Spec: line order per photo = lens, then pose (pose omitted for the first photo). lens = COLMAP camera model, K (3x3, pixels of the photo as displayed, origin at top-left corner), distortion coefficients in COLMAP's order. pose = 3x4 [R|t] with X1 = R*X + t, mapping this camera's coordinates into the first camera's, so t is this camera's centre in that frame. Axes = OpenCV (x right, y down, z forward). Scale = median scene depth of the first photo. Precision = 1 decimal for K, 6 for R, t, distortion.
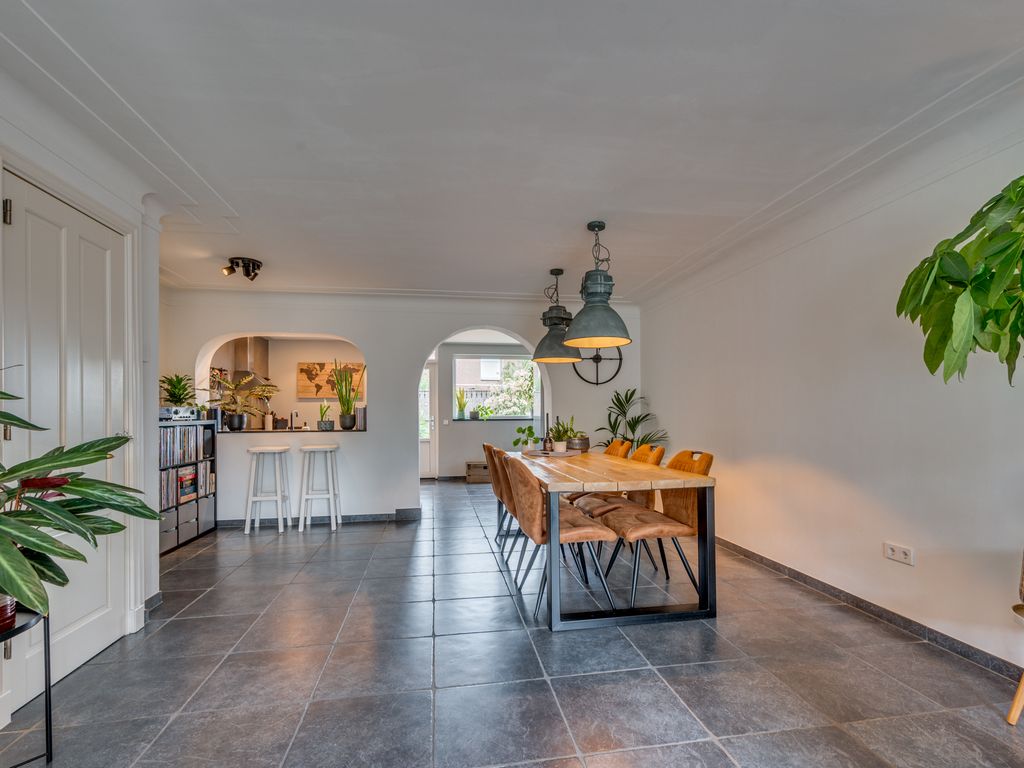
lens RADIAL K [[490.2, 0, 516.6], [0, 490.2, 418.7], [0, 0, 1]] dist [0.006741, -0.000714]
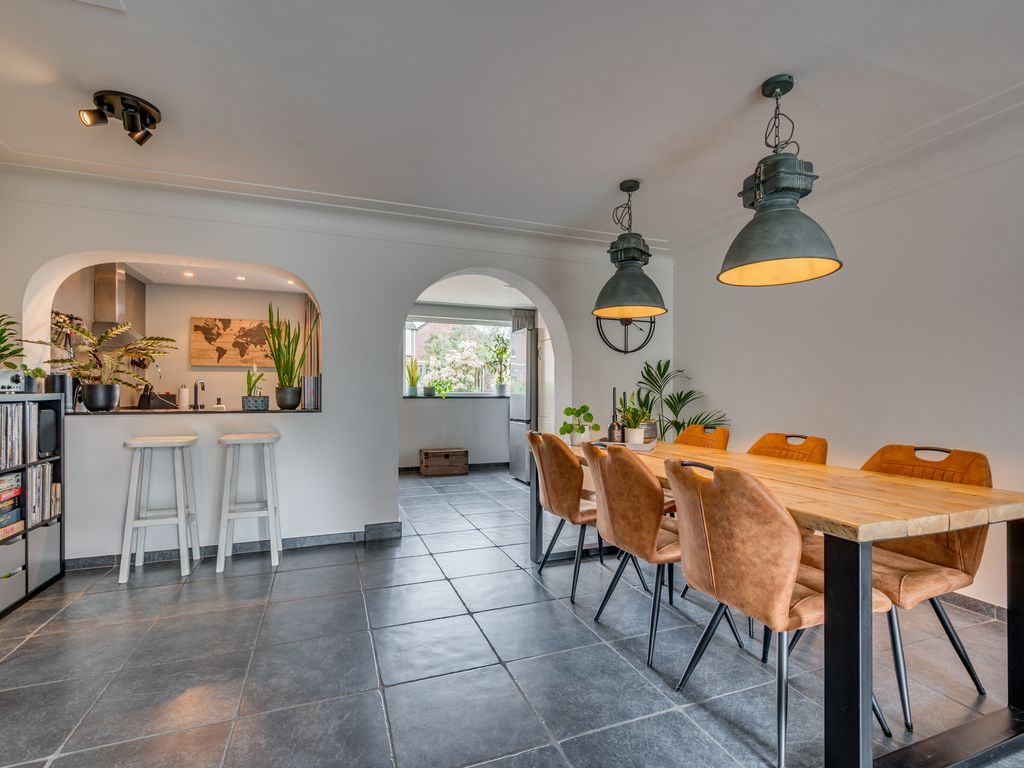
lens RADIAL K [[490.2, 0, 512.7], [0, 490.2, 401.1], [0, 0, 1]] dist [0.006741, -0.000714]
pose [[0.980443, 0.006233, 0.196702, -0.186923], [-0.007670, 0.999949, 0.006545, 0.003945], [-0.196651, -0.007926, 0.980441, 0.294325]]
